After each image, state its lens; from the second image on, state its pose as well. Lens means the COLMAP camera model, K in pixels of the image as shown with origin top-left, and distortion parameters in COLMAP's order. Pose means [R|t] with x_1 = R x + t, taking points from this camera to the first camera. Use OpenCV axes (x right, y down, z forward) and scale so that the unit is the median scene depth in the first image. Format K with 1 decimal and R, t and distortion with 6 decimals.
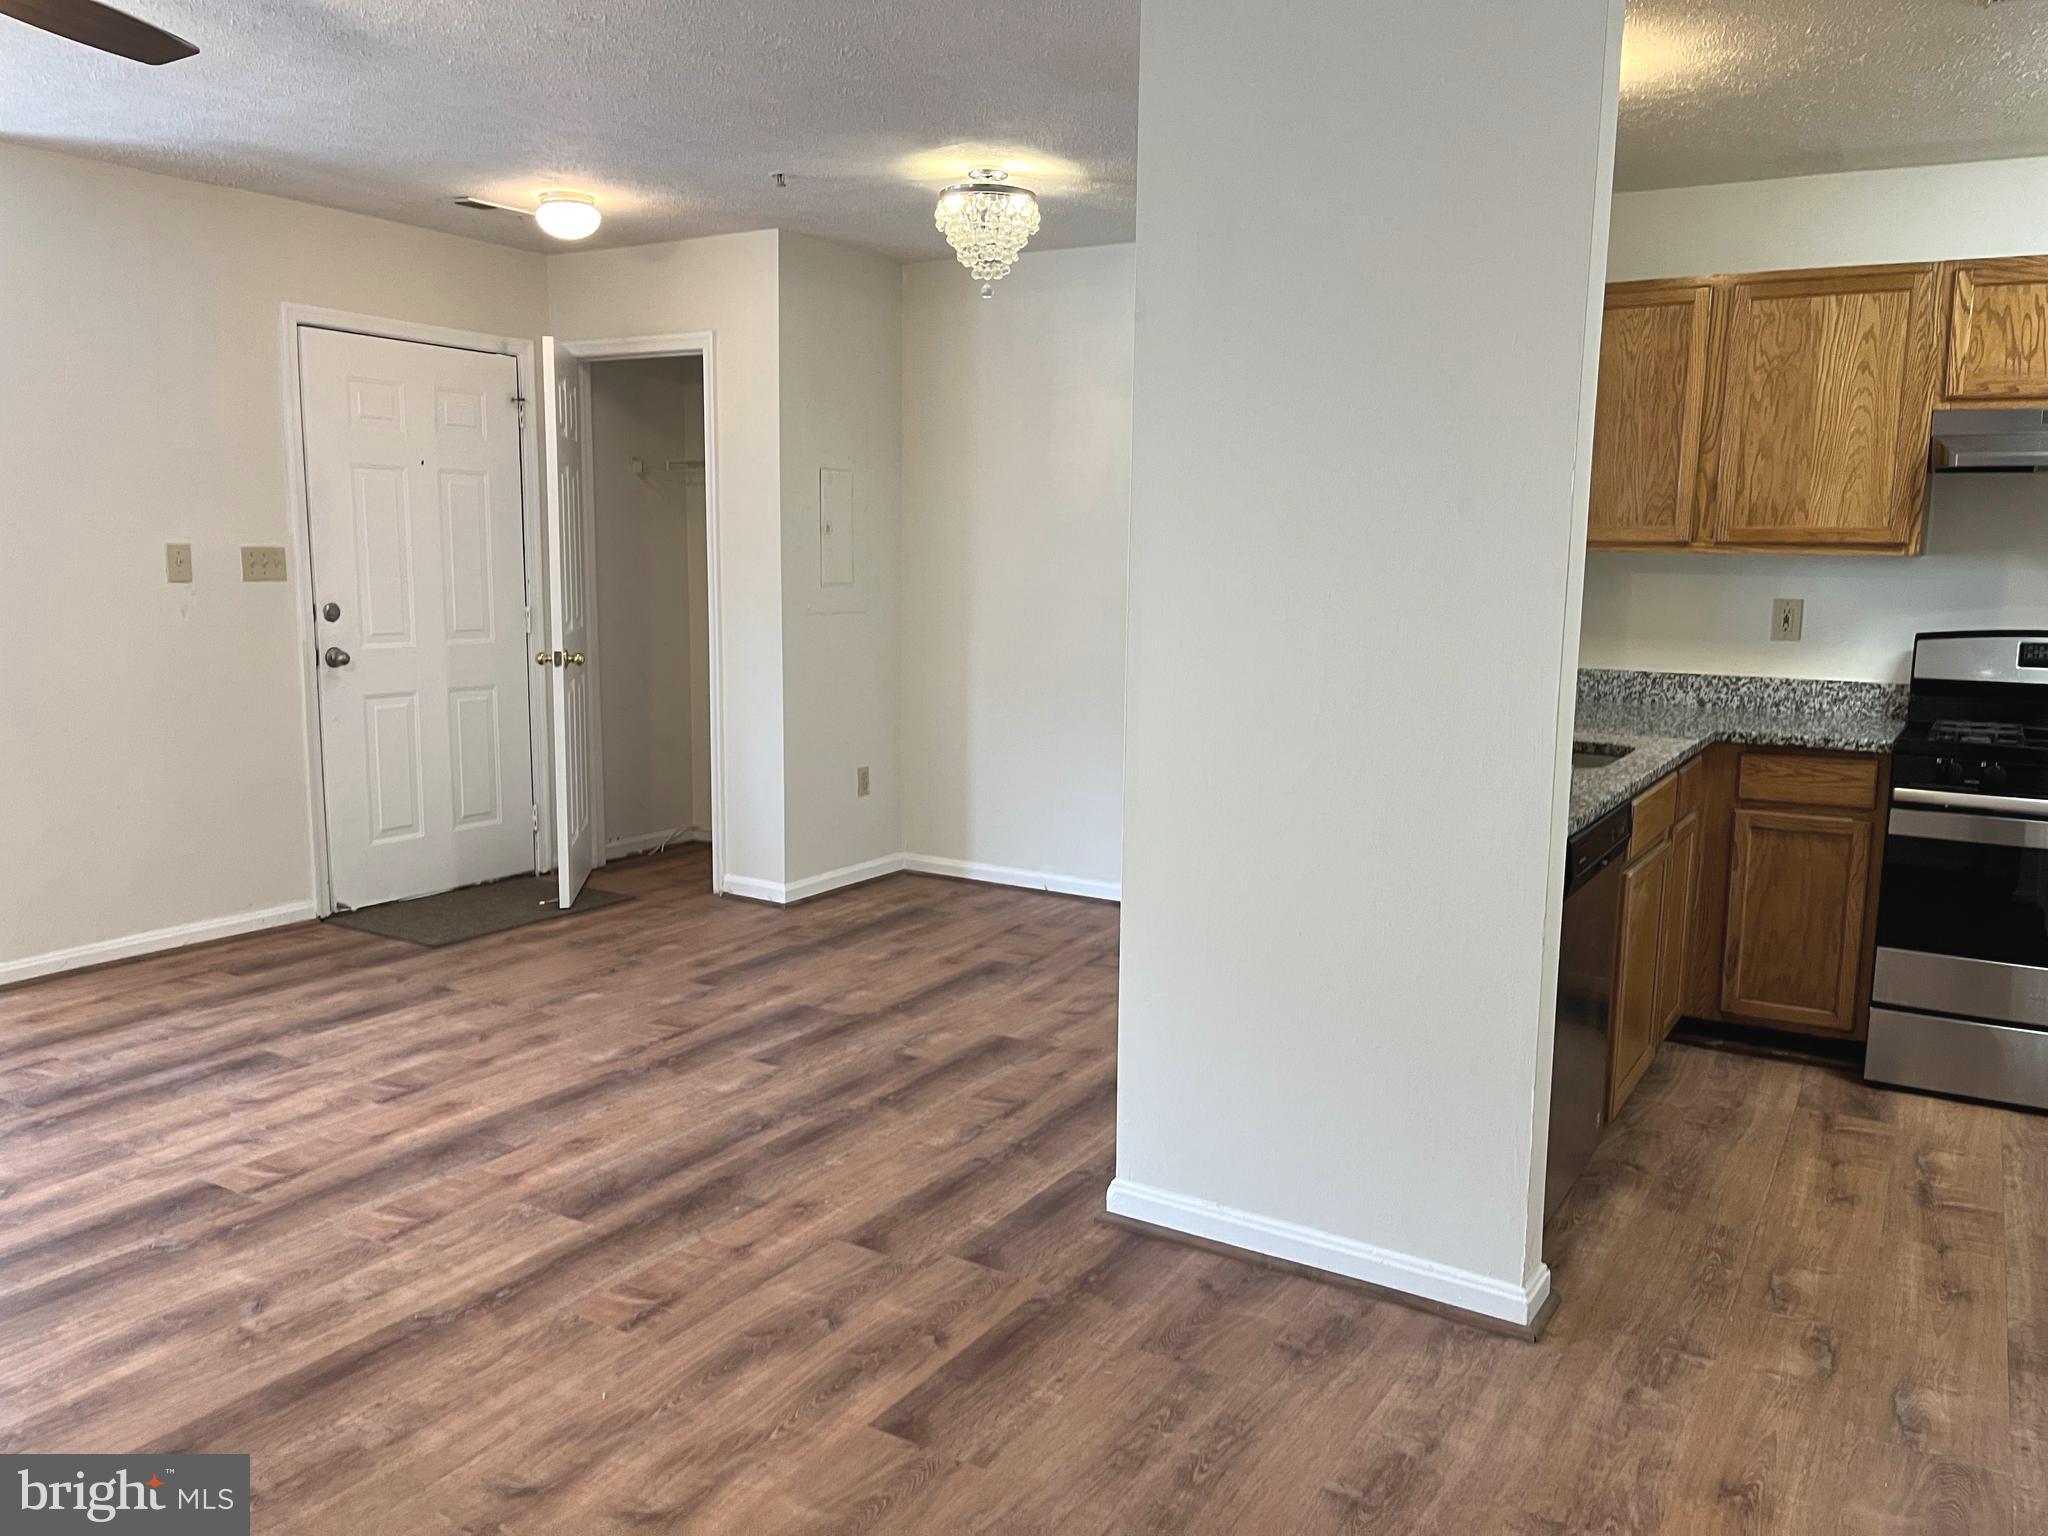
lens RADIAL K [[1554.4, 0, 1028.6], [0, 1554.4, 772.4], [0, 0, 1]] dist [0.066990, -0.083178]
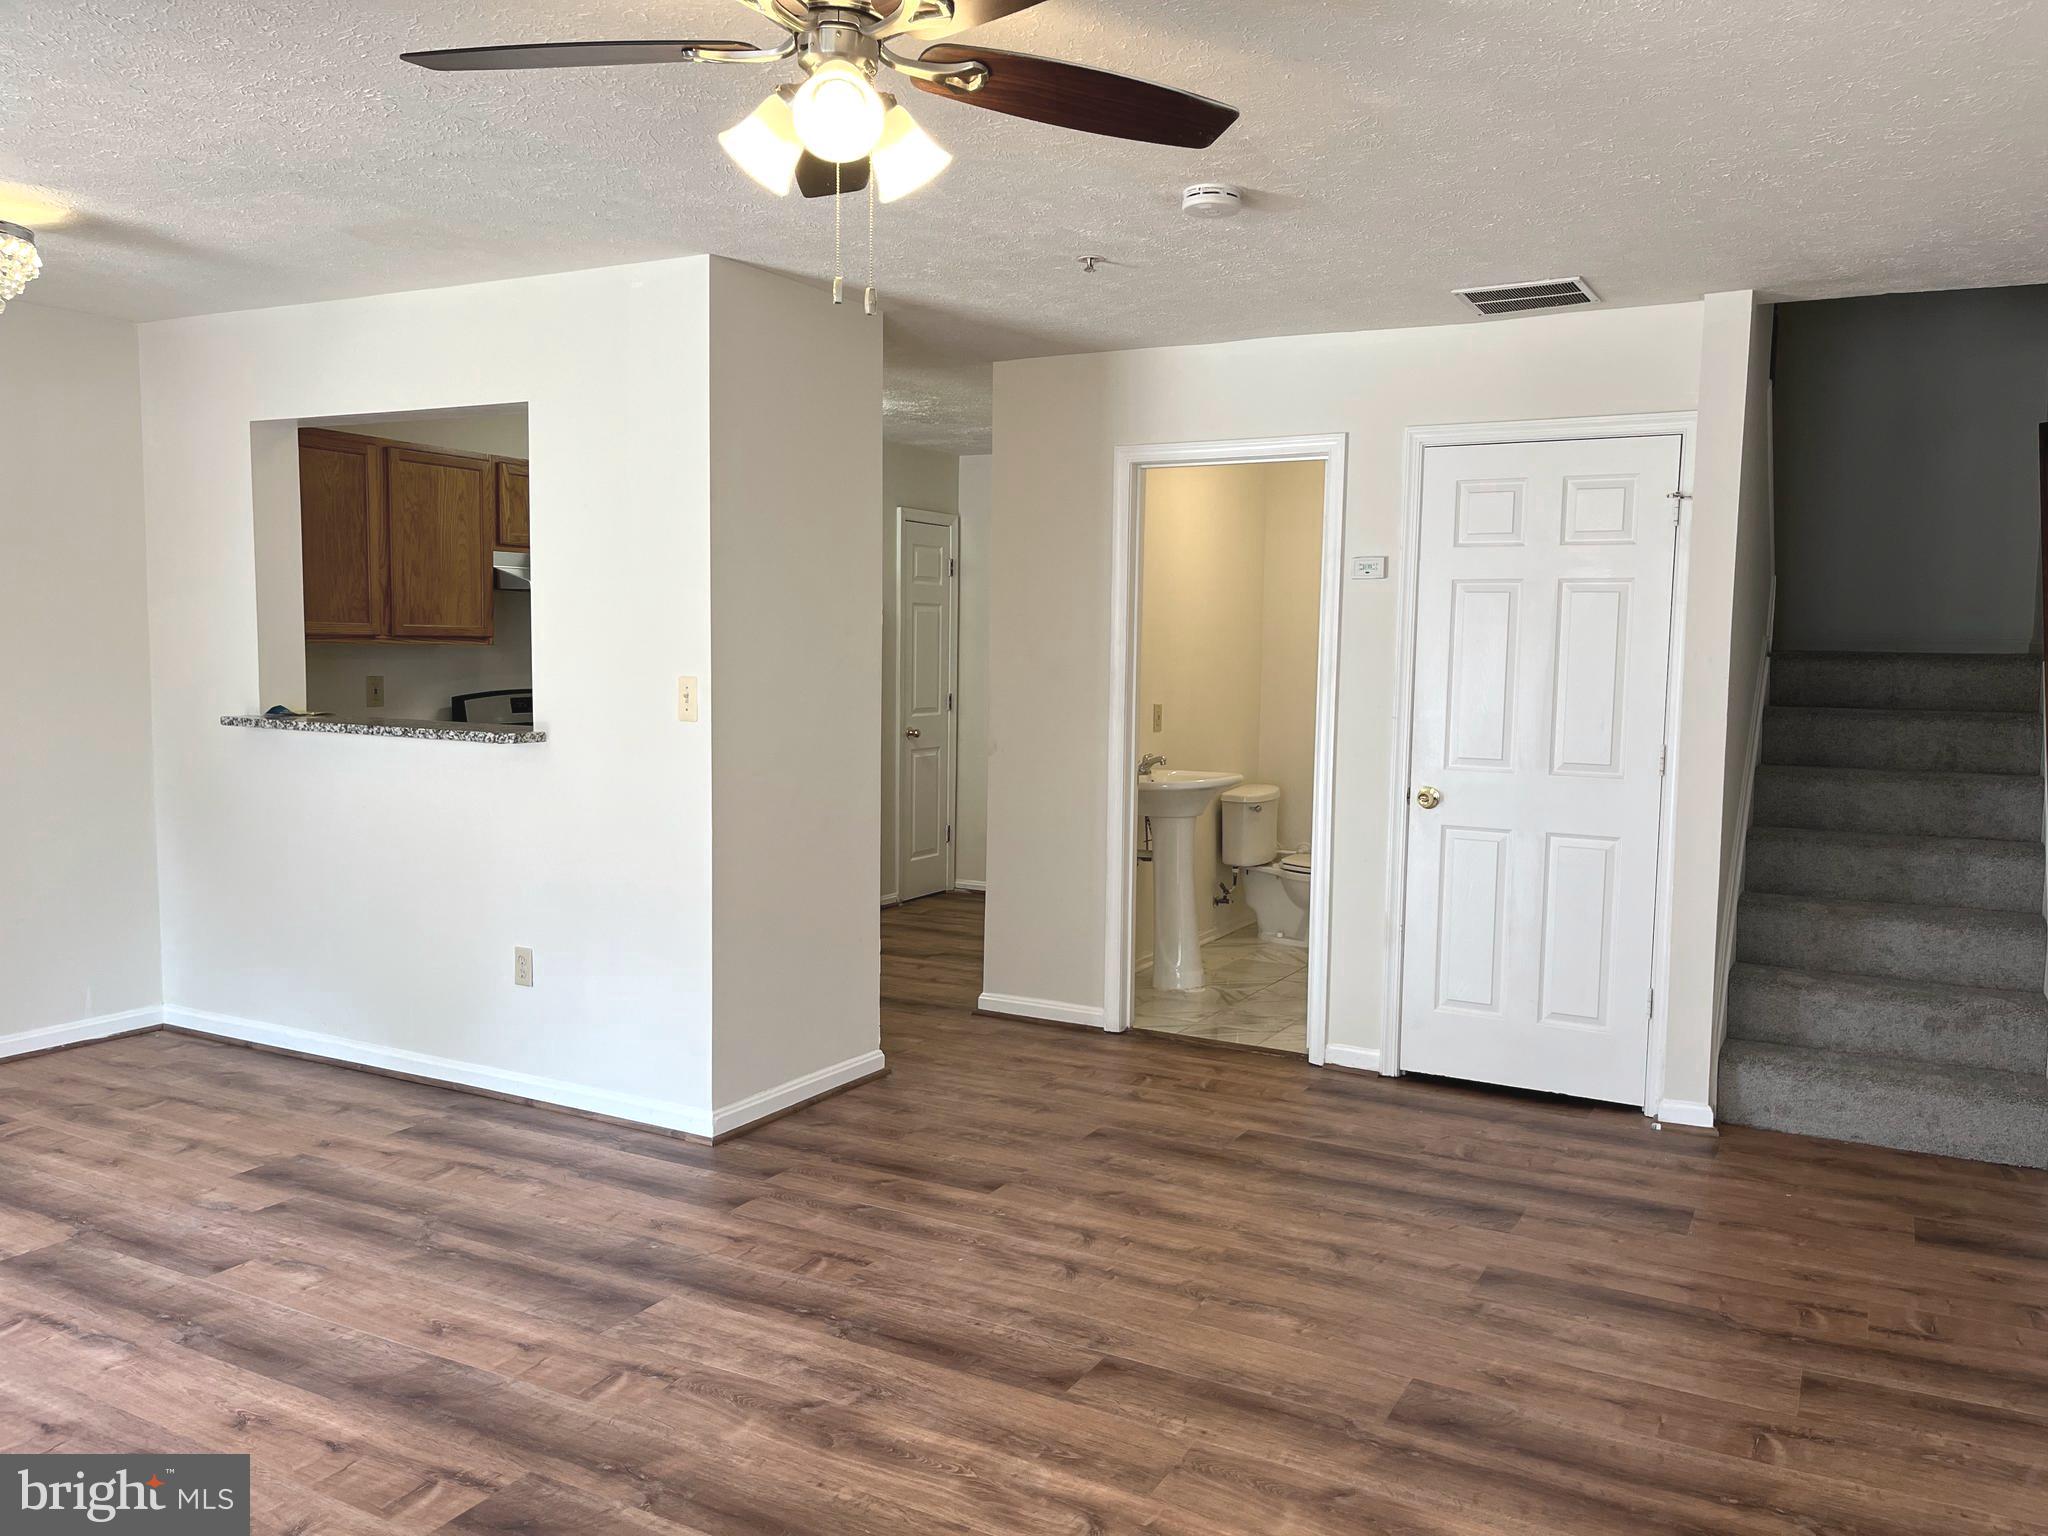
lens RADIAL K [[1554.4, 0, 1029.7], [0, 1554.4, 783.6], [0, 0, 1]] dist [0.066990, -0.083178]
pose [[-0.046615, -0.104594, 0.993422, -1.098305], [0.127622, 0.985729, 0.109772, -0.118662], [-0.990727, 0.131900, -0.032602, 0.621085]]
